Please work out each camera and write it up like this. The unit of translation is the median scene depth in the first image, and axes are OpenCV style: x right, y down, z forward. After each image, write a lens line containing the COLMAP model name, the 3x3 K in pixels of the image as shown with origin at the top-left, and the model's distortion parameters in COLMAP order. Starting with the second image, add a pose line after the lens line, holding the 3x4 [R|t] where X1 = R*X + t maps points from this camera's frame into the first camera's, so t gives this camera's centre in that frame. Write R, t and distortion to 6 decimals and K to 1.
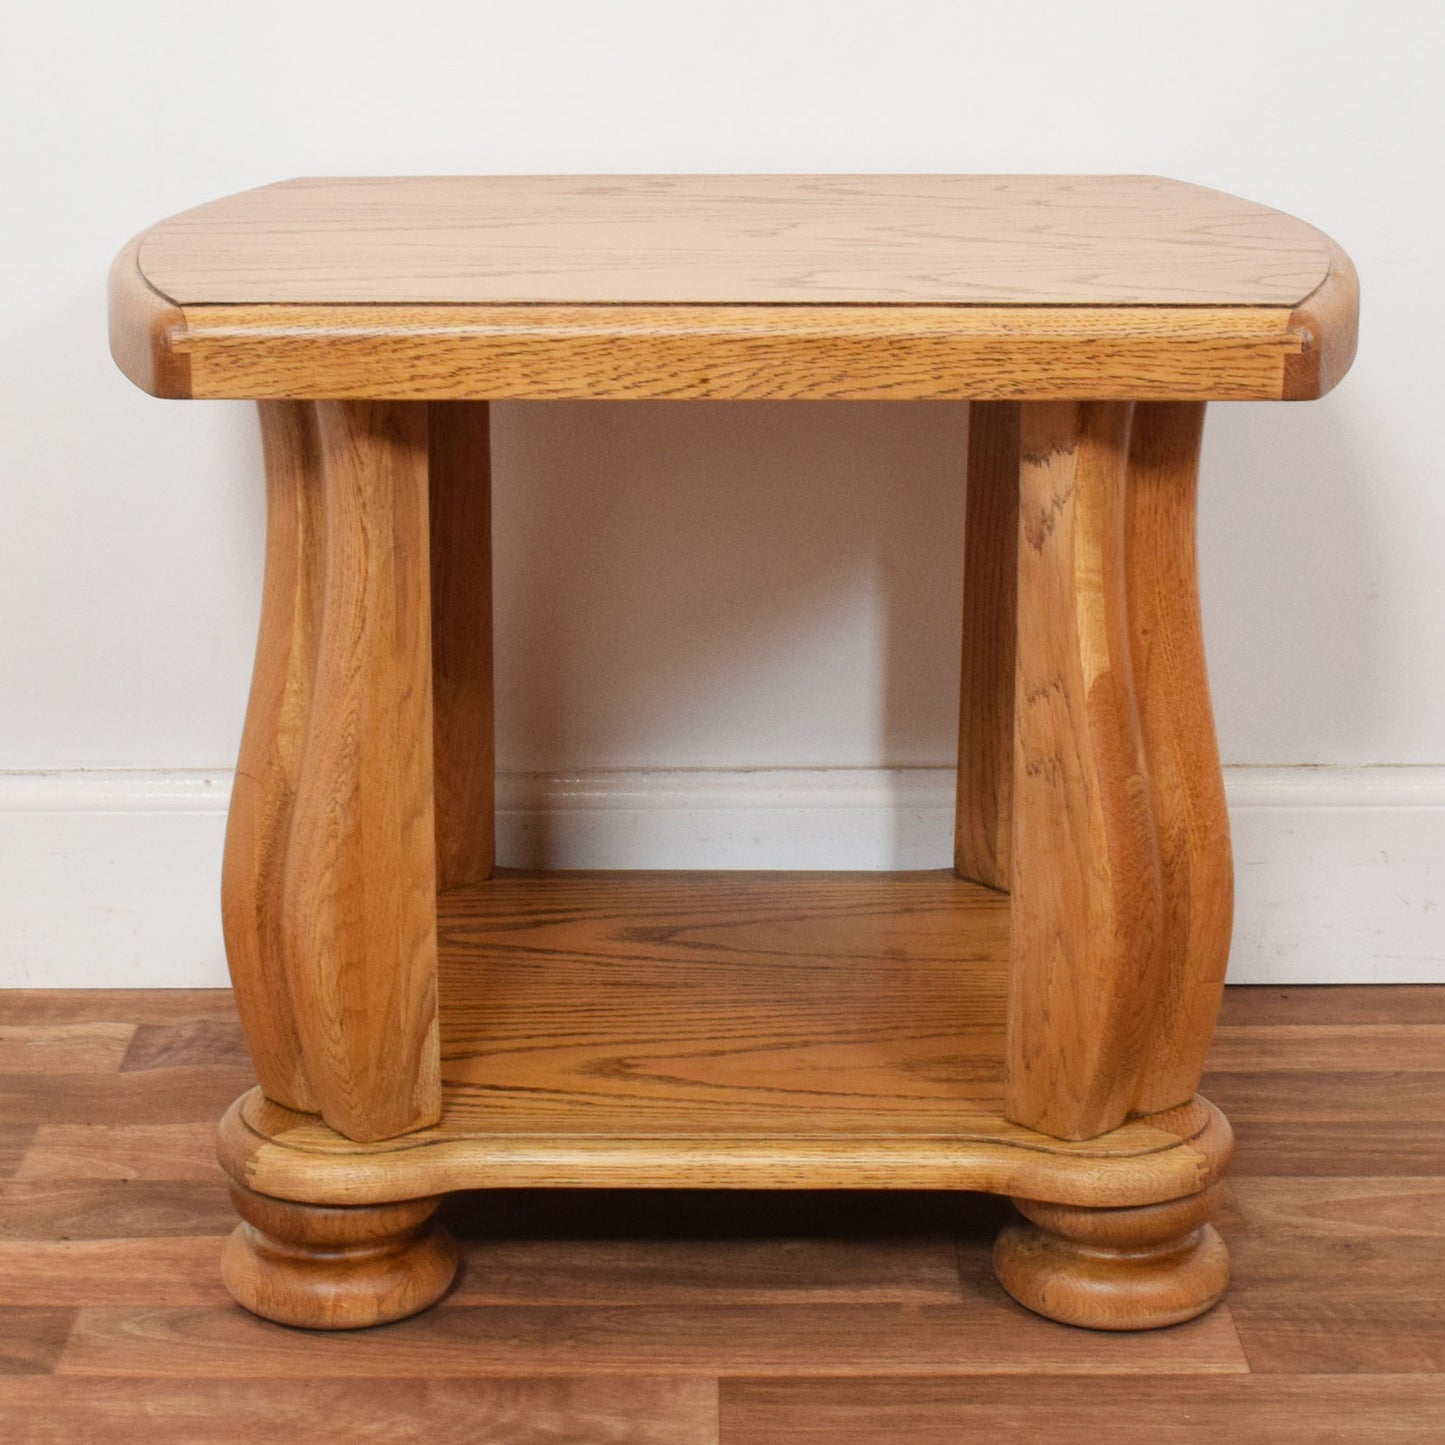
lens RADIAL K [[3582.0, 0, 692.7], [0, 3582.0, 660.3], [0, 0, 1]] dist [-0.020104, 0.000000]
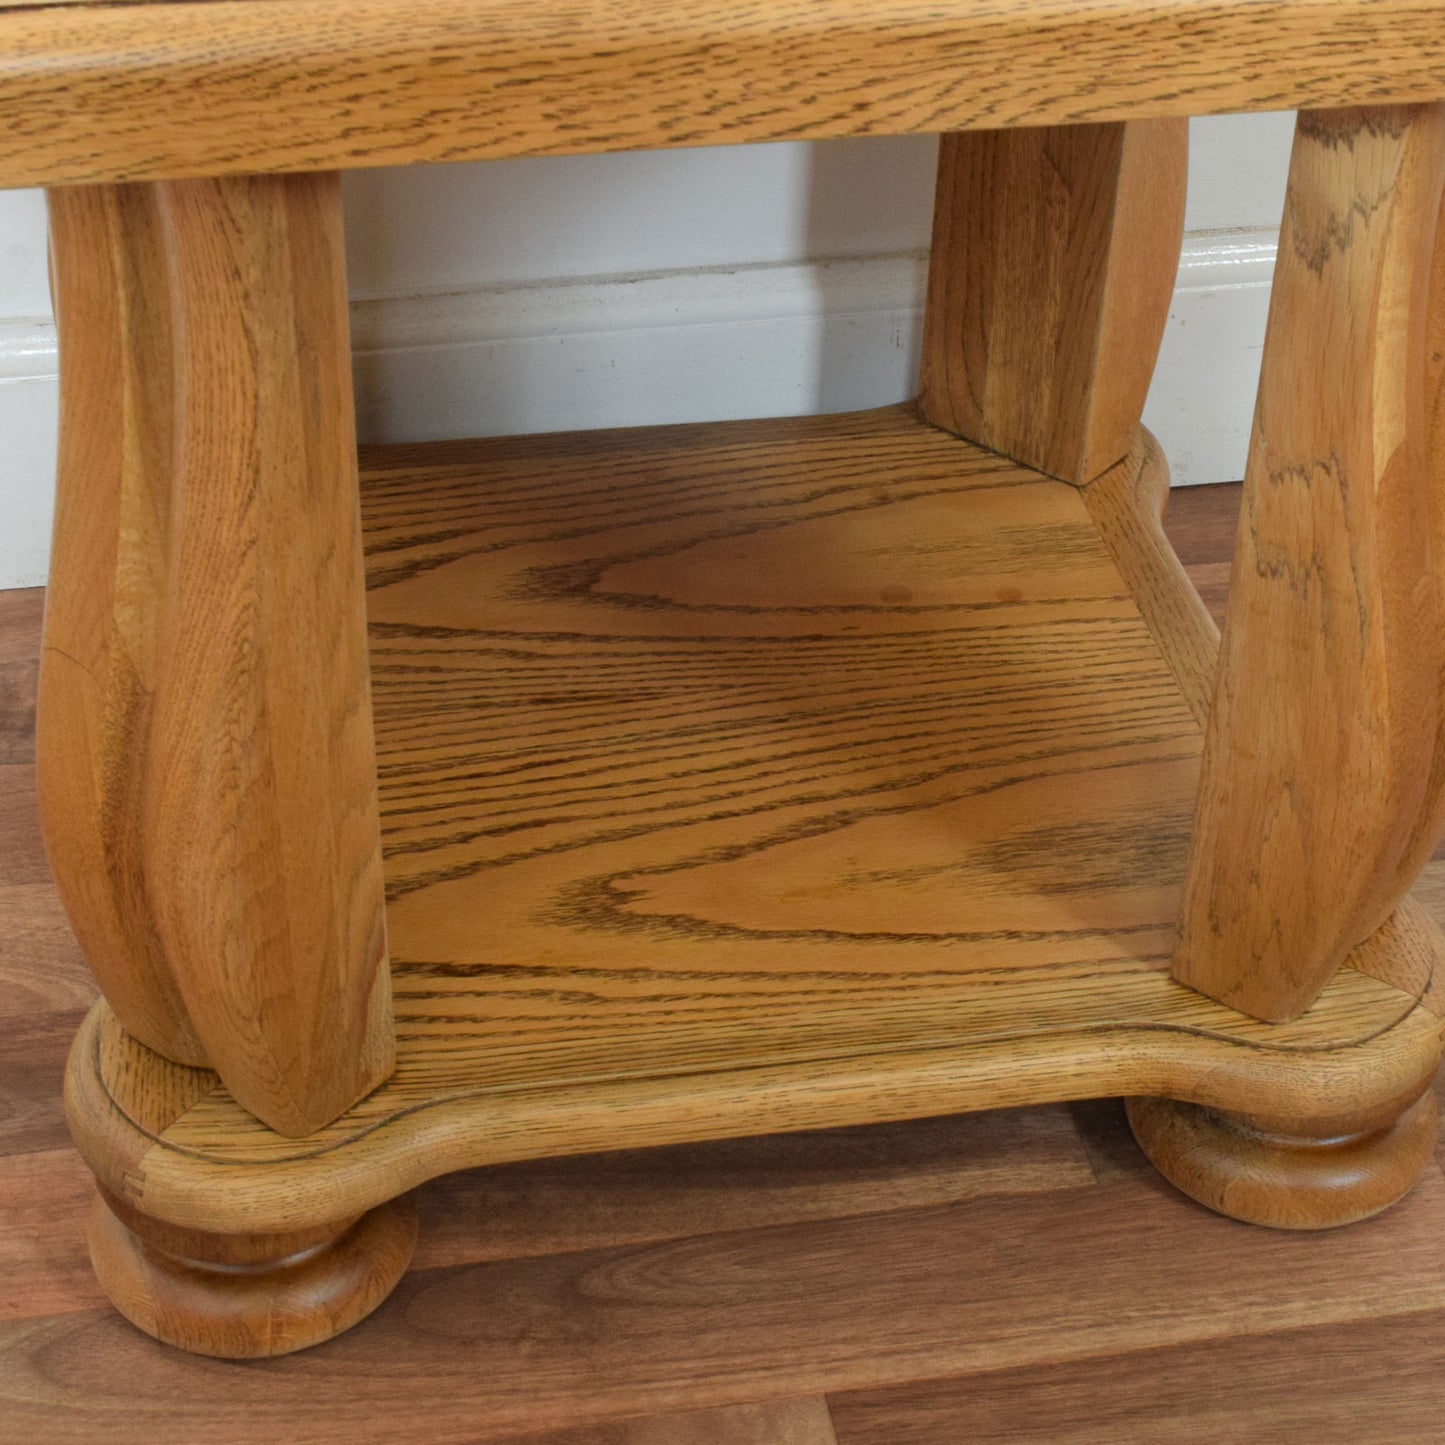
lens RADIAL K [[2903.9, 0, 715.2], [0, 2903.9, 682.7], [0, 0, 1]] dist [-0.024525, 0.000000]
pose [[0.983047, -0.092001, 0.158599, -0.093679], [0.026218, 0.926644, 0.375025, -0.154391], [-0.181468, -0.364509, 0.913347, 0.509413]]
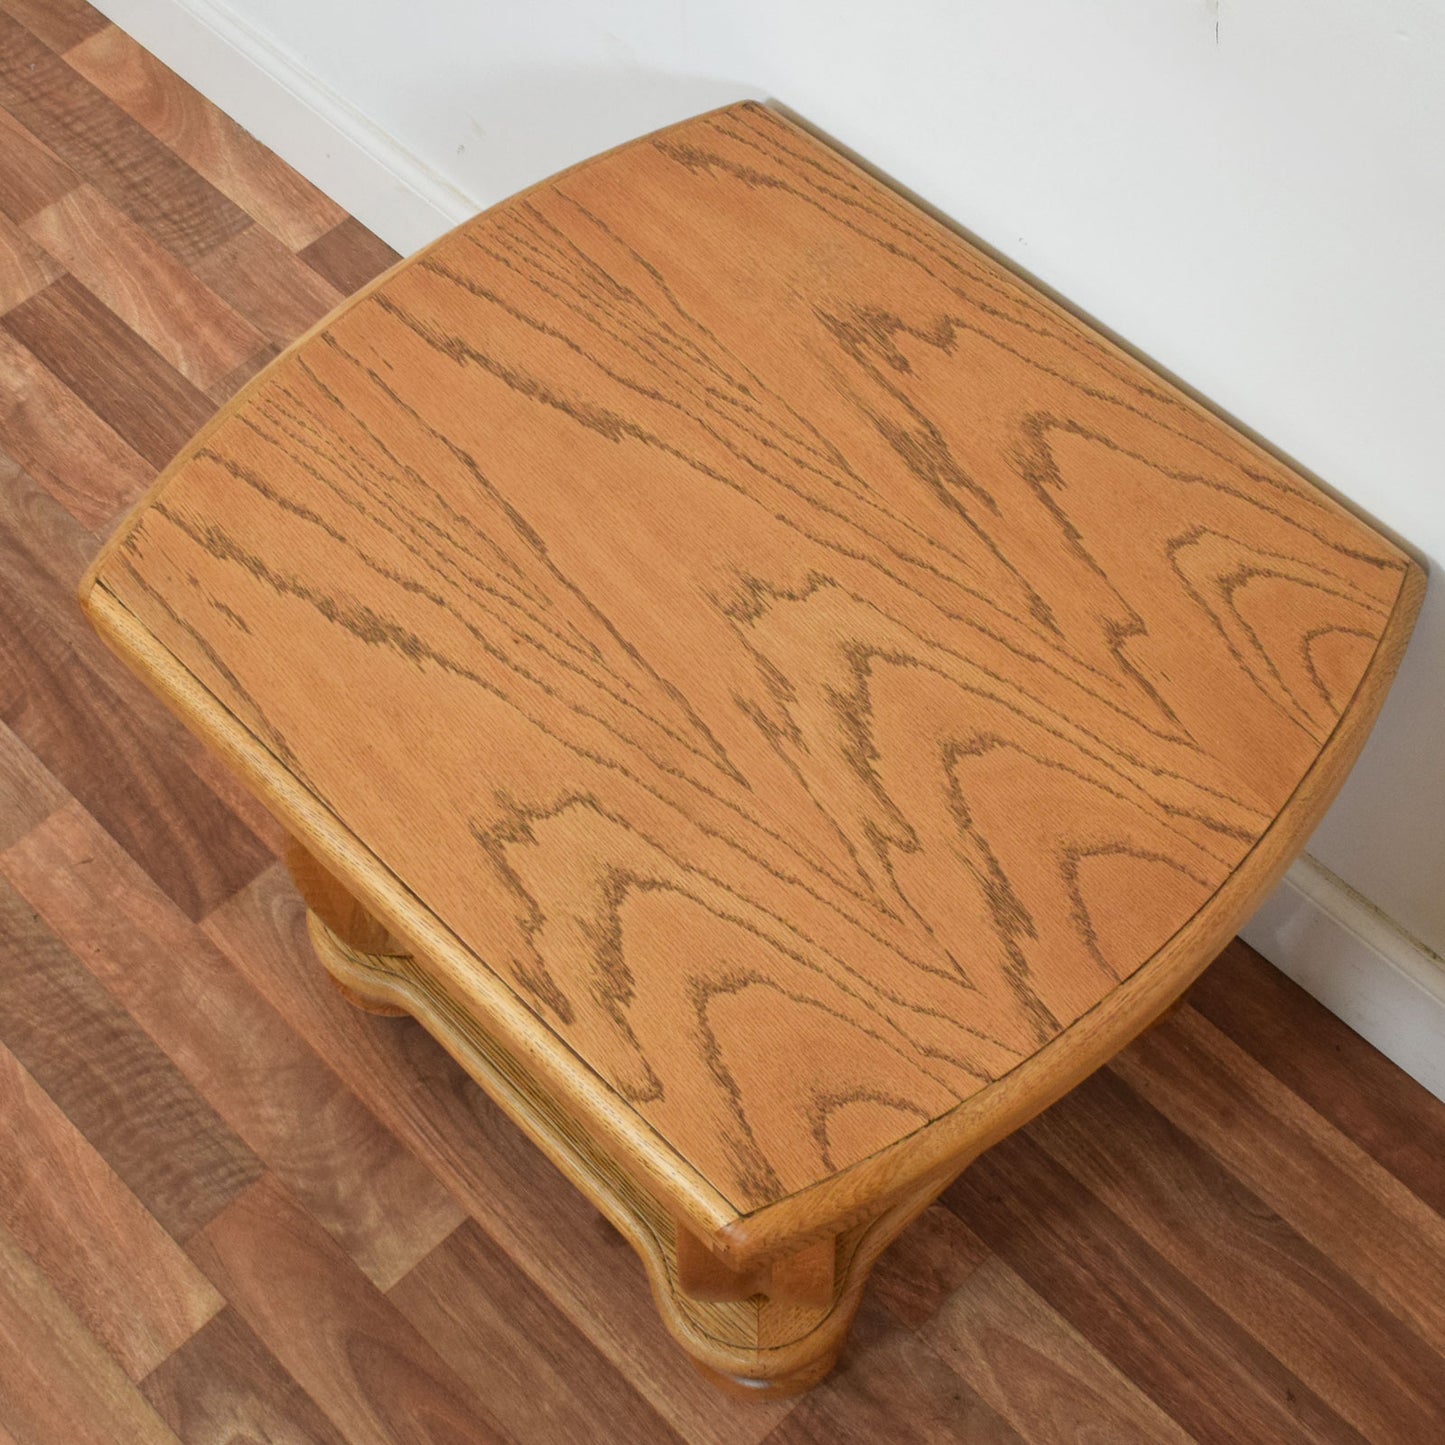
lens RADIAL K [[2148.6, 0, 734.8], [0, 2148.6, 717.2], [0, 0, 1]] dist [-0.019911, 0.000000]
pose [[0.701968, 0.602824, -0.379268, 0.290695], [-0.148701, 0.644840, 0.749712, -0.601632], [0.696512, -0.469877, 0.542298, 0.683265]]
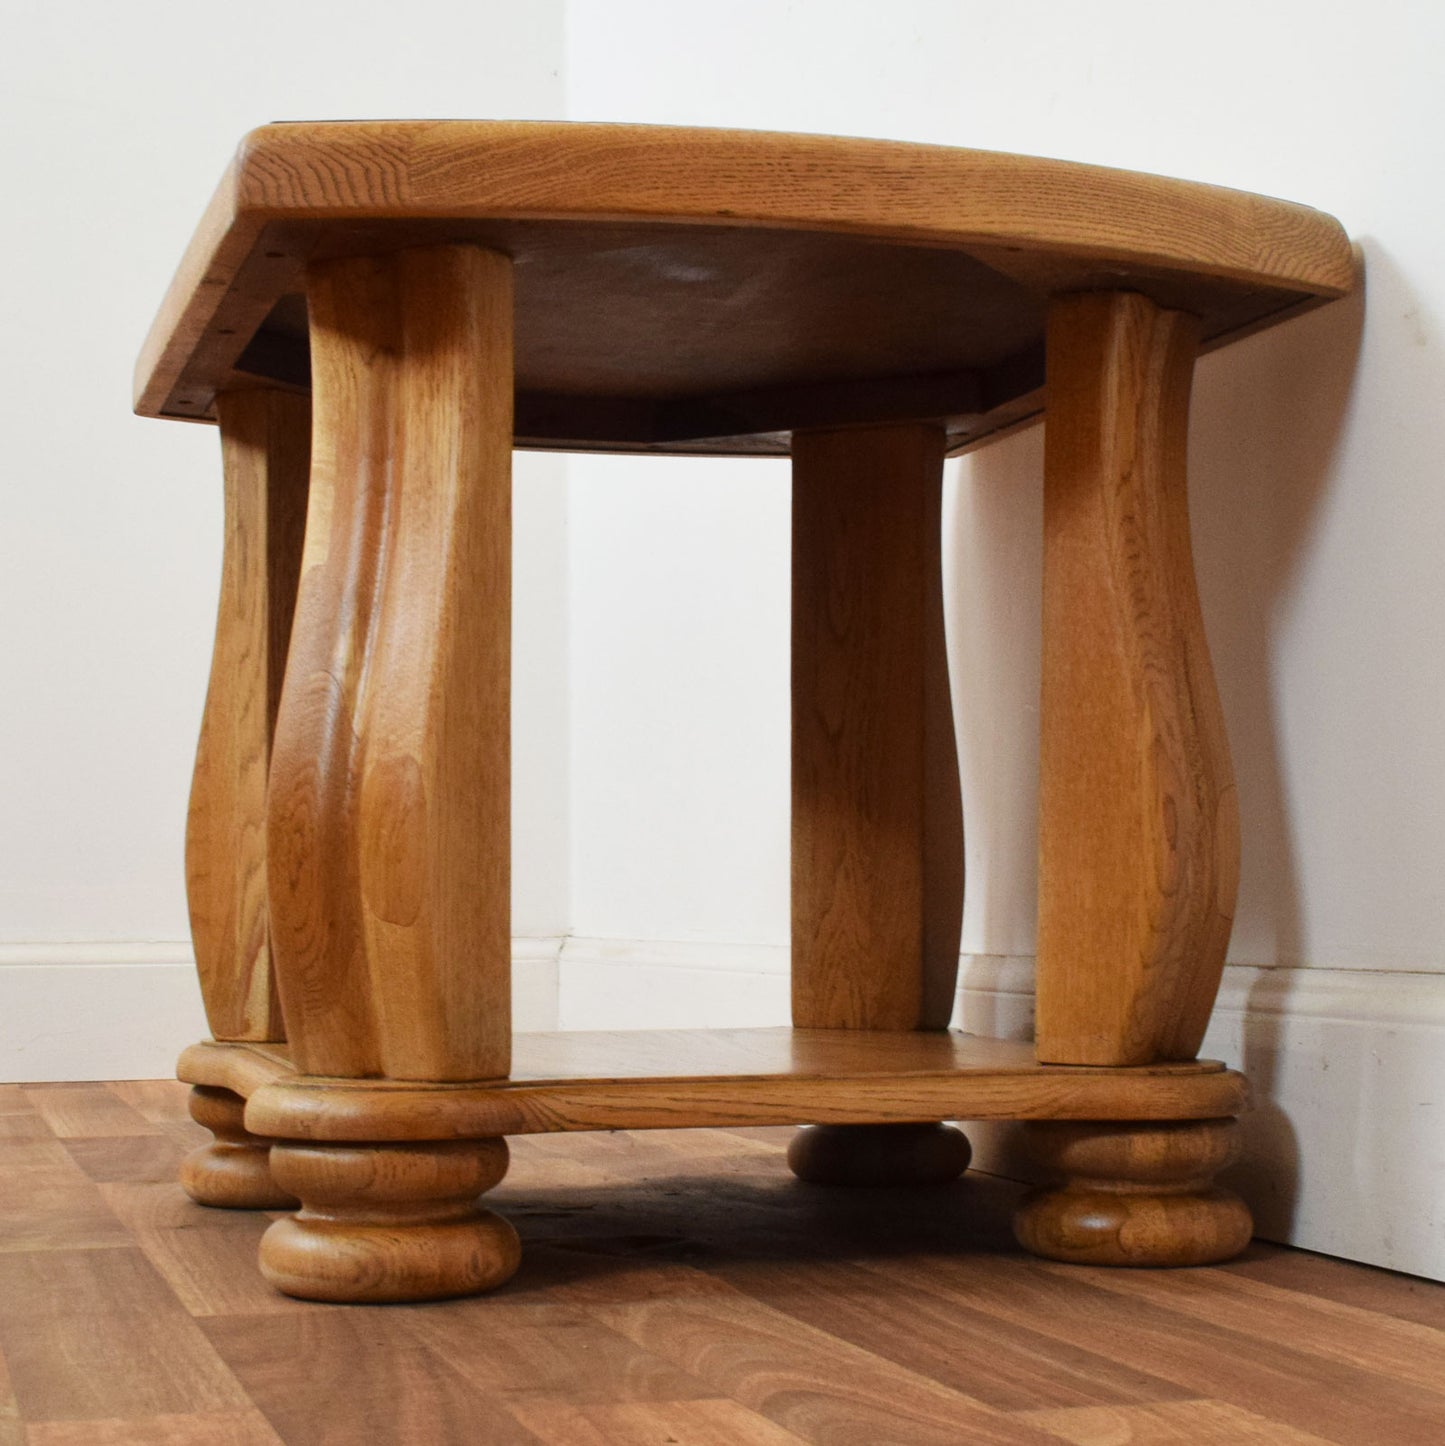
lens RADIAL K [[2742.8, 0, 748.1], [0, 2742.8, 890.6], [0, 0, 1]] dist [-0.082679, 0.000000]
pose [[0.300924, -0.001161, -0.953647, 0.831798], [-0.234500, 0.969205, -0.075176, 0.113969], [0.924367, 0.246253, 0.291385, 0.890571]]
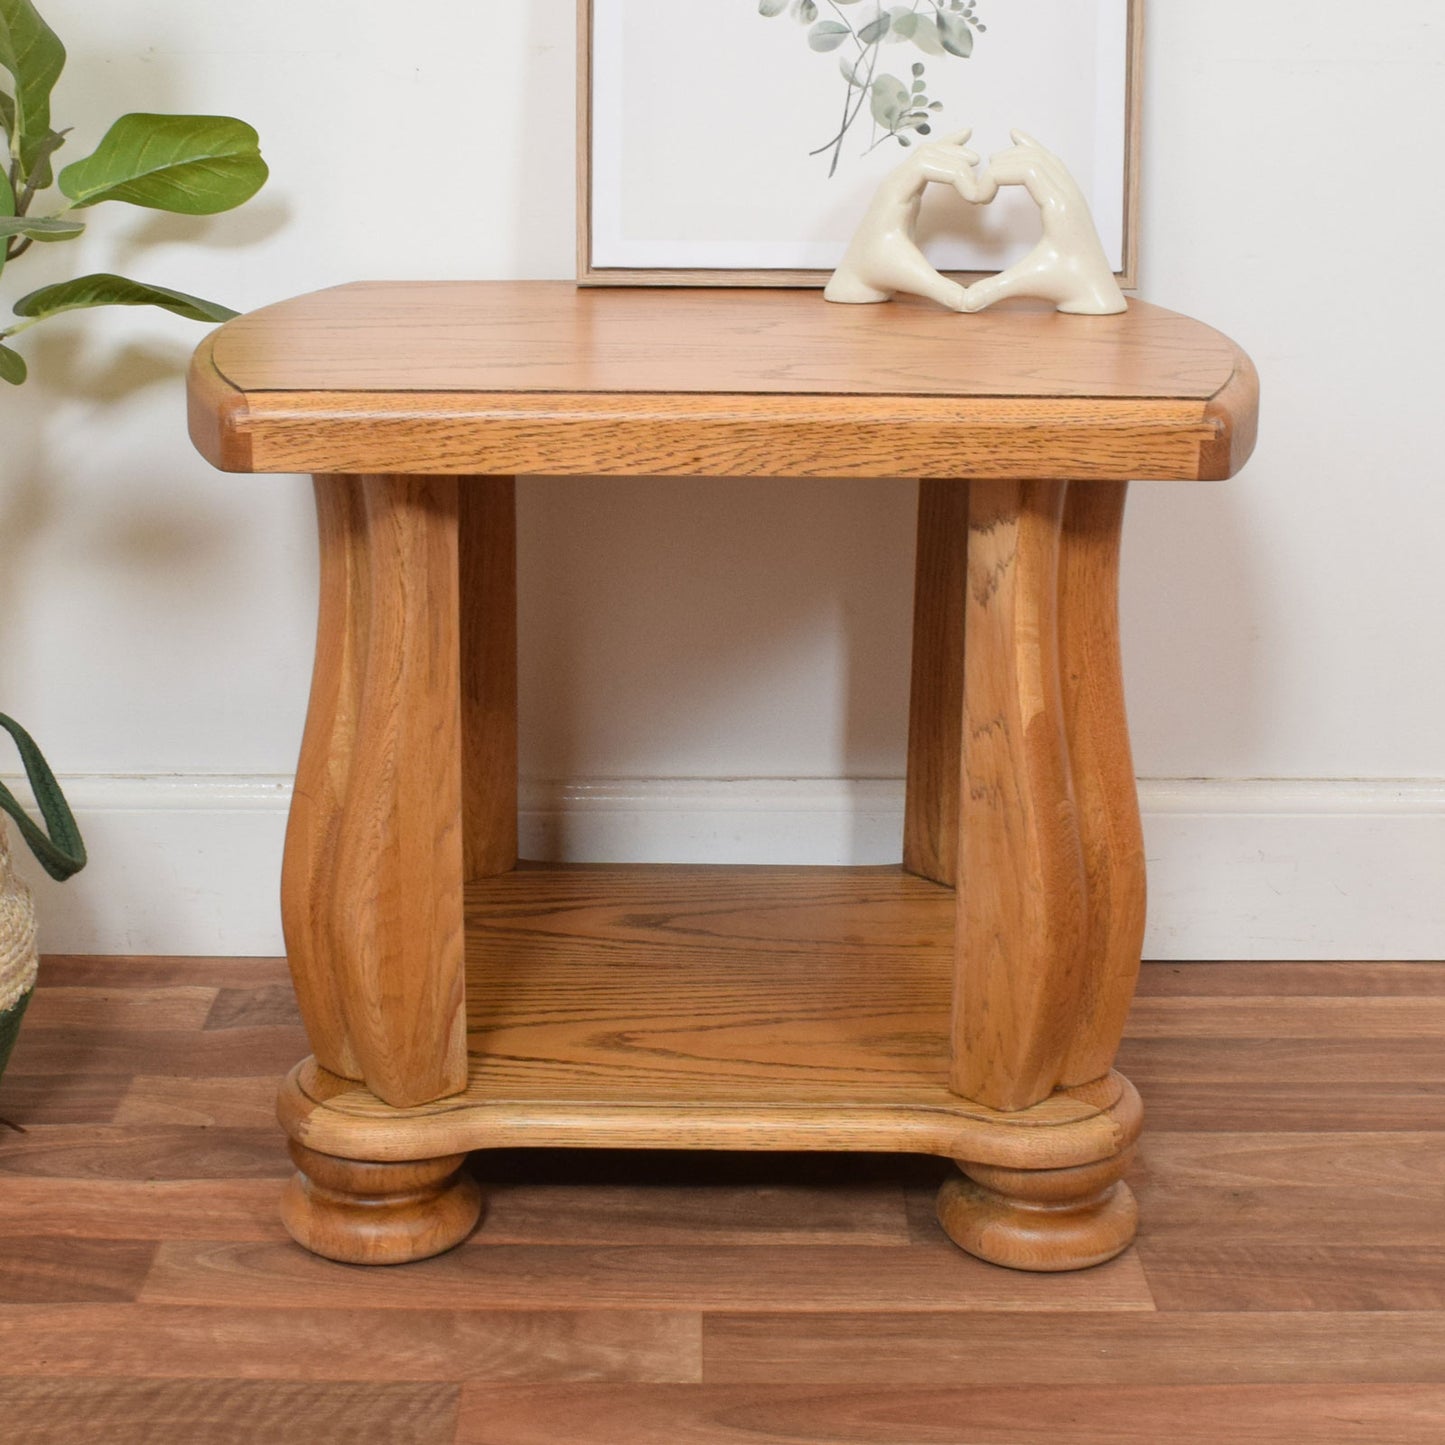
lens RADIAL K [[2740.9, 0, 661.9], [0, 2740.9, 692.1], [0, 0, 1]] dist [-0.082679, 0.000000]
pose [[0.999939, 0.007234, -0.008289, -0.000080], [-0.007112, 0.999866, 0.014743, -0.015010], [0.008395, -0.014684, 0.999857, 0.109585]]
